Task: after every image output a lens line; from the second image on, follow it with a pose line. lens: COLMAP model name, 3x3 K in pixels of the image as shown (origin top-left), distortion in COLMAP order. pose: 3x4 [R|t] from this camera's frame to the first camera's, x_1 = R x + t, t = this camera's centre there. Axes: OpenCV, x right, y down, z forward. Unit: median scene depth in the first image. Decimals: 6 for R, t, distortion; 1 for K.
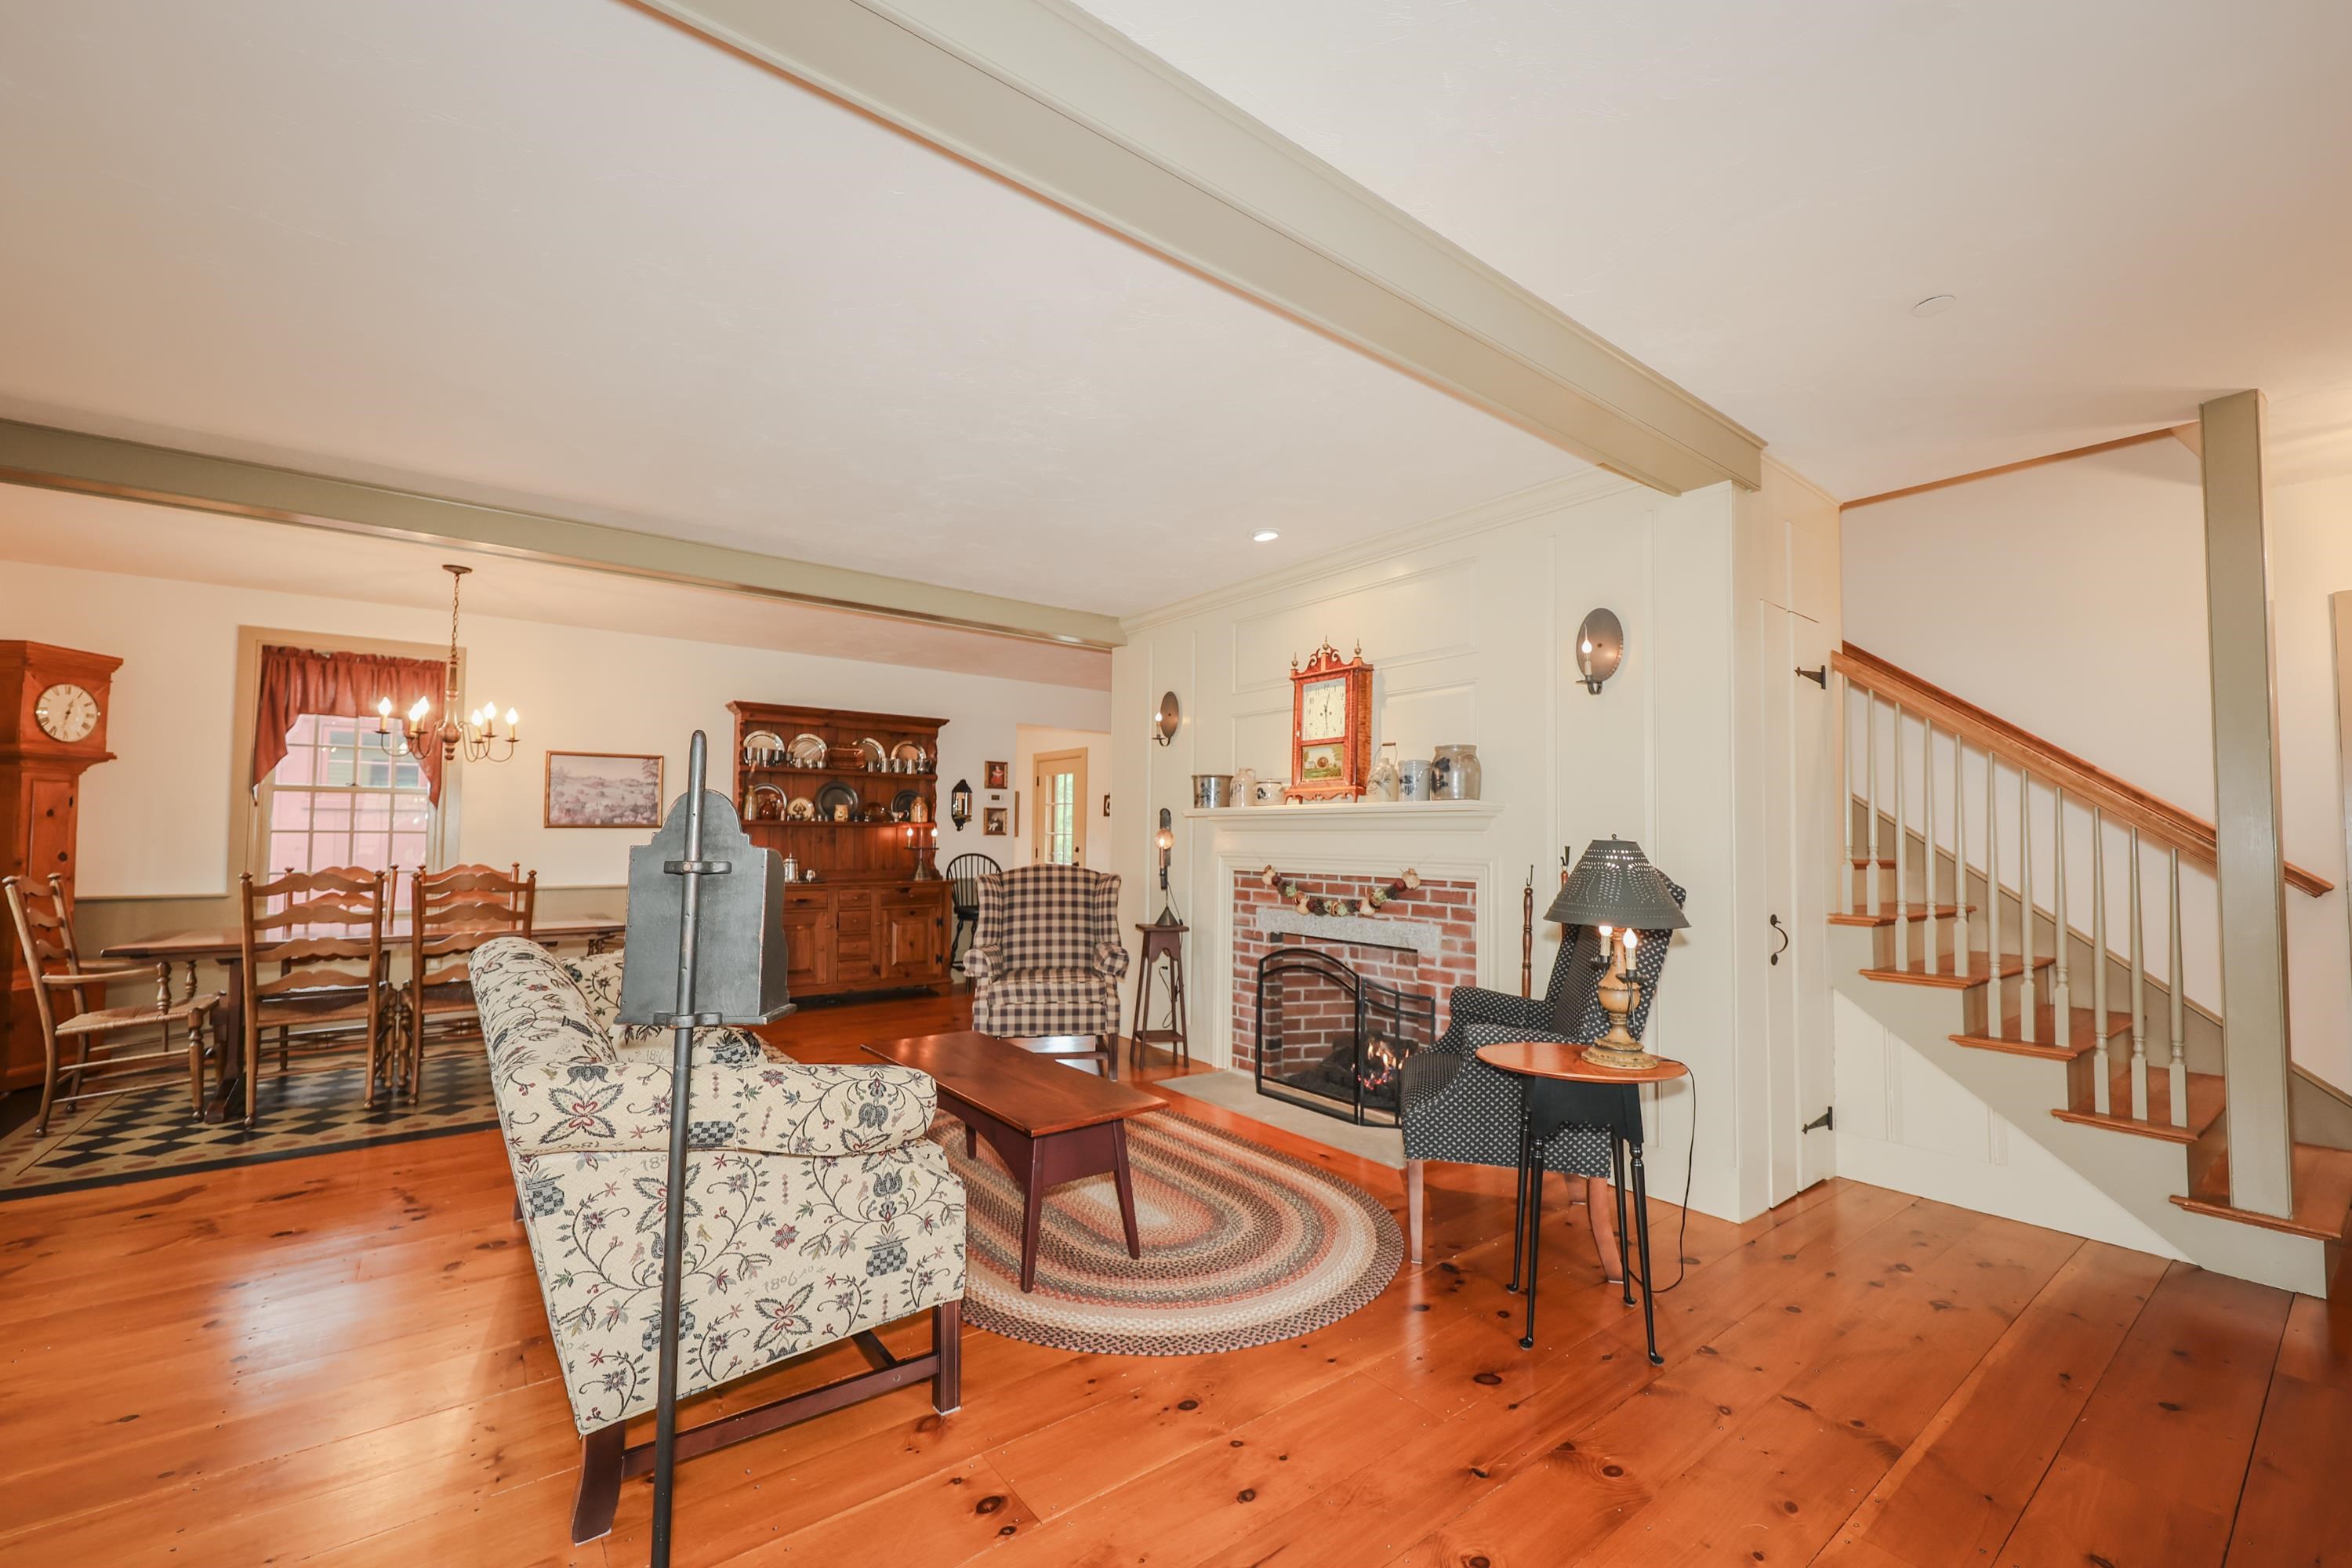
lens RADIAL K [[962.8, 0, 1162.5], [0, 962.8, 789.8], [0, 0, 1]] dist [0.001461, 0.000042]
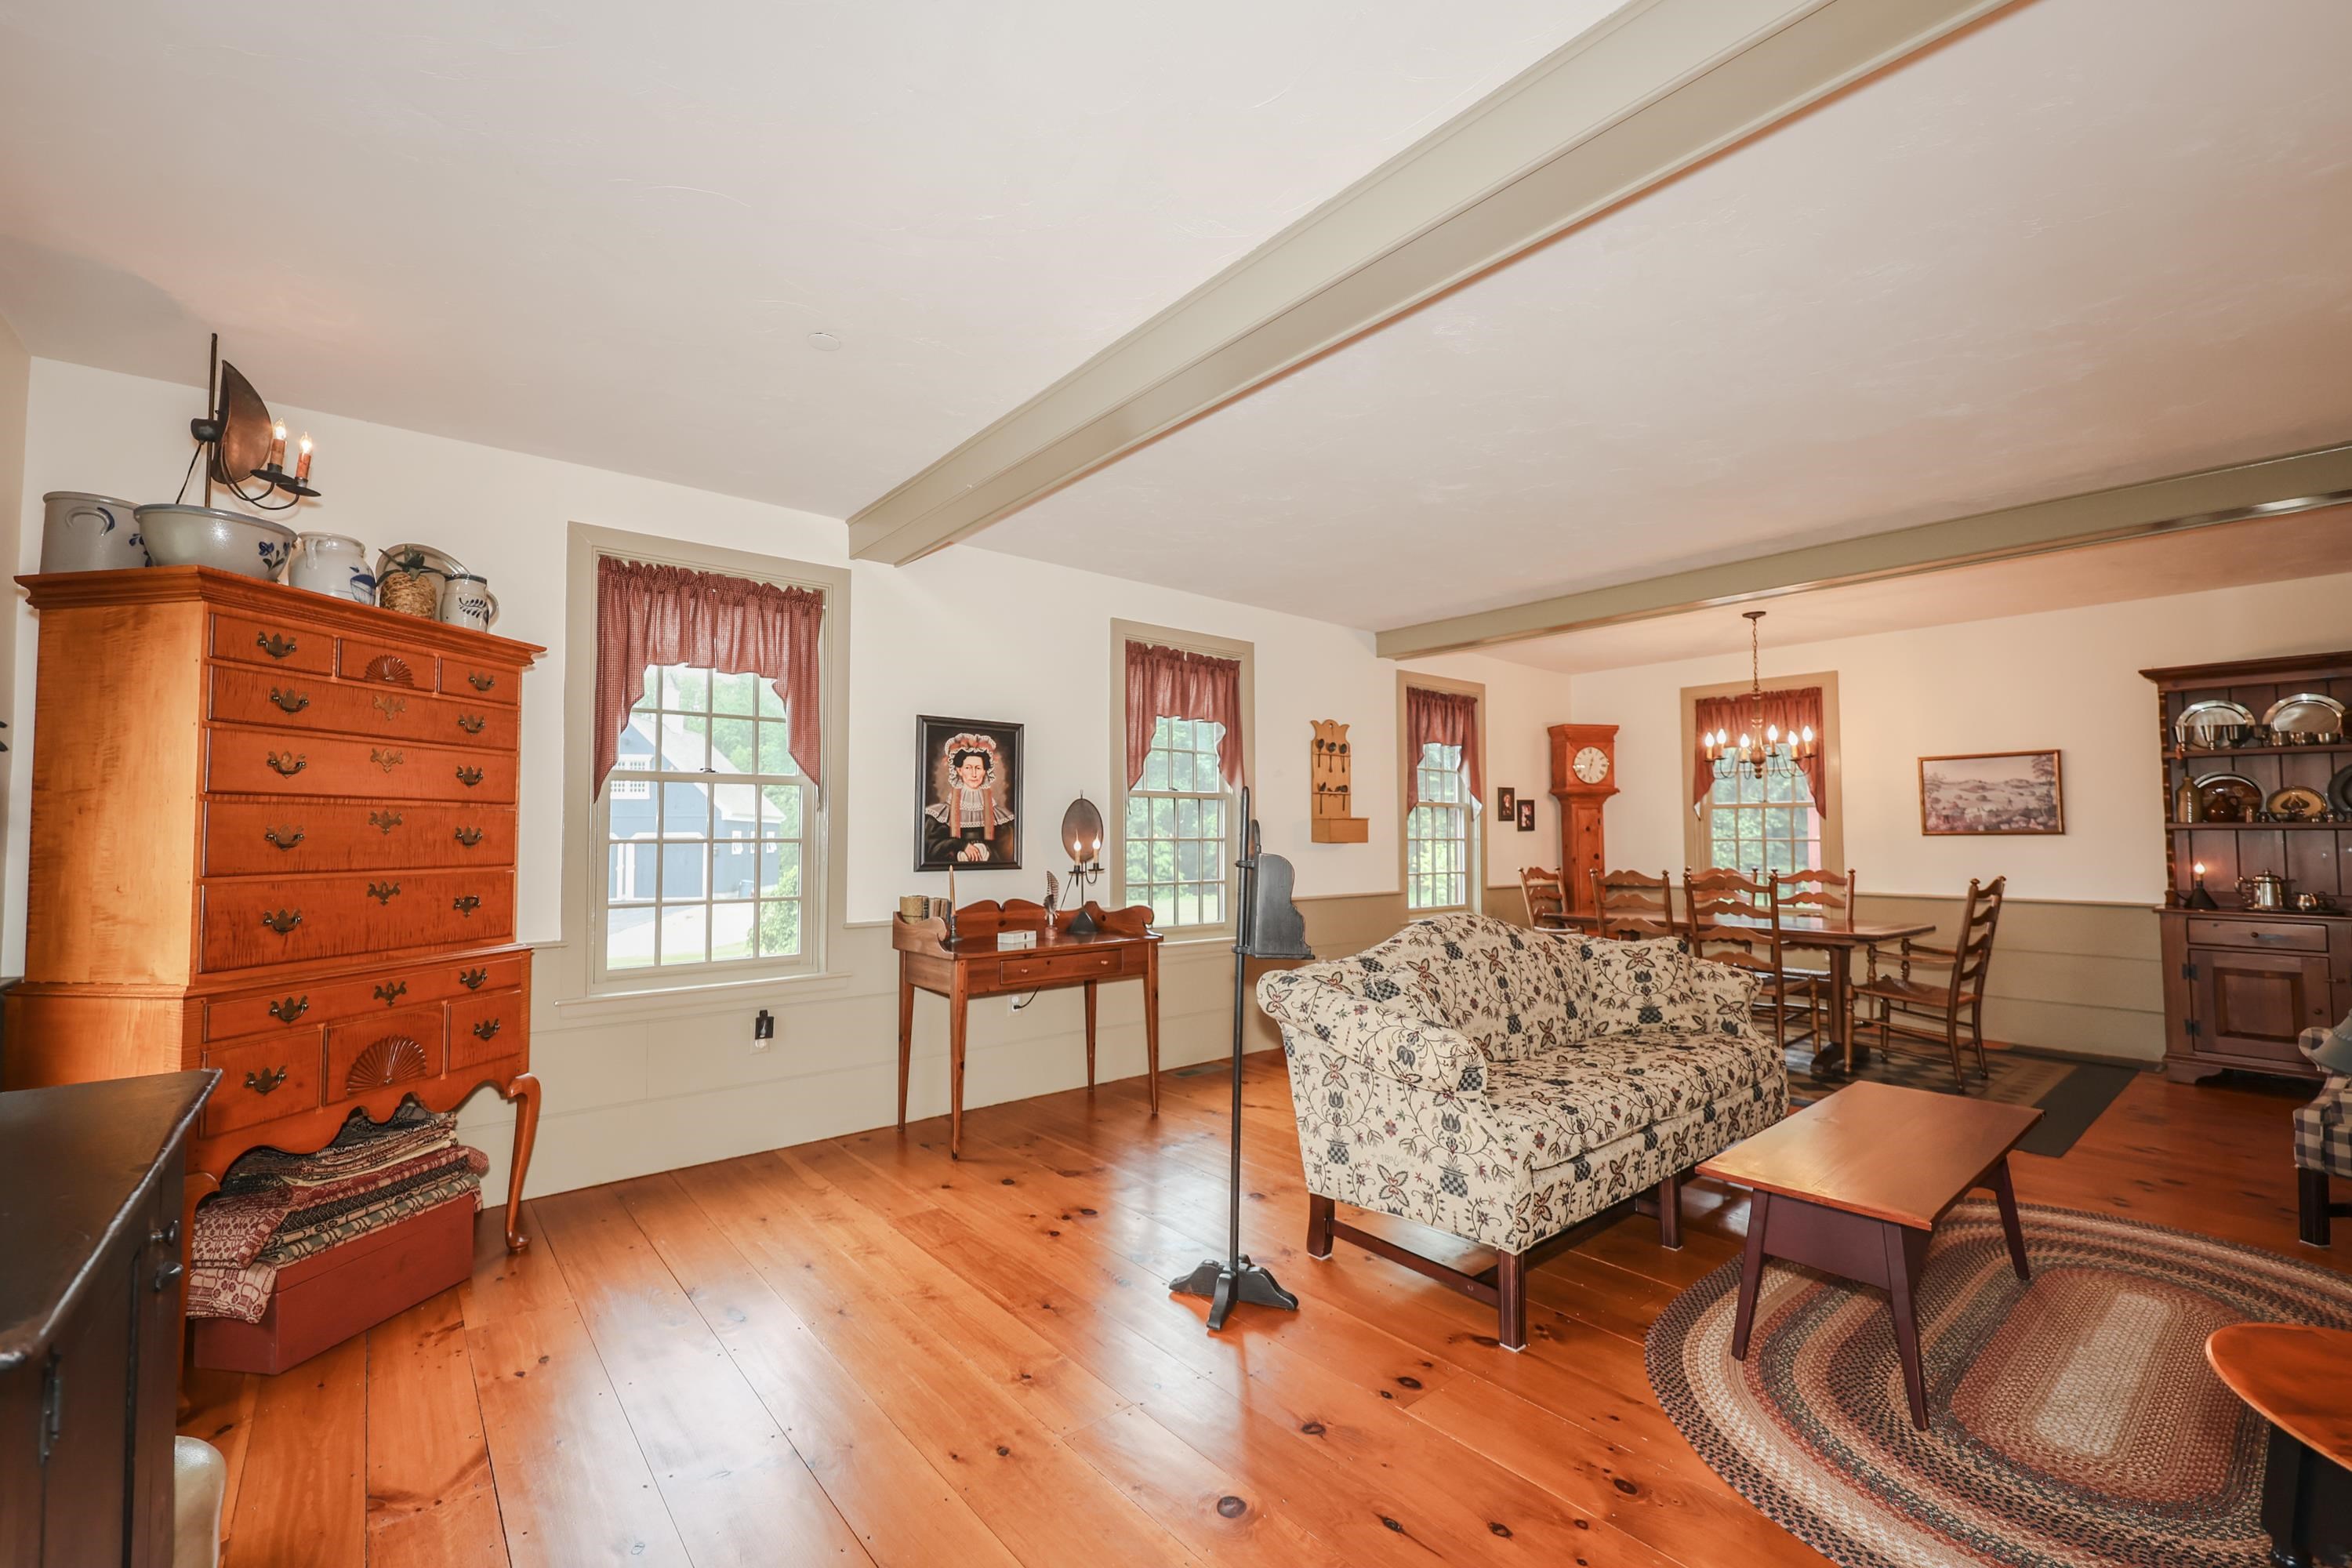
lens RADIAL K [[962.8, 0, 1181.3], [0, 962.8, 791.2], [0, 0, 1]] dist [0.001461, 0.000042]
pose [[0.055469, -0.052628, -0.997073, 0.403450], [0.048387, 0.997578, -0.049962, 0.009240], [0.997287, -0.045474, 0.057881, 0.246716]]
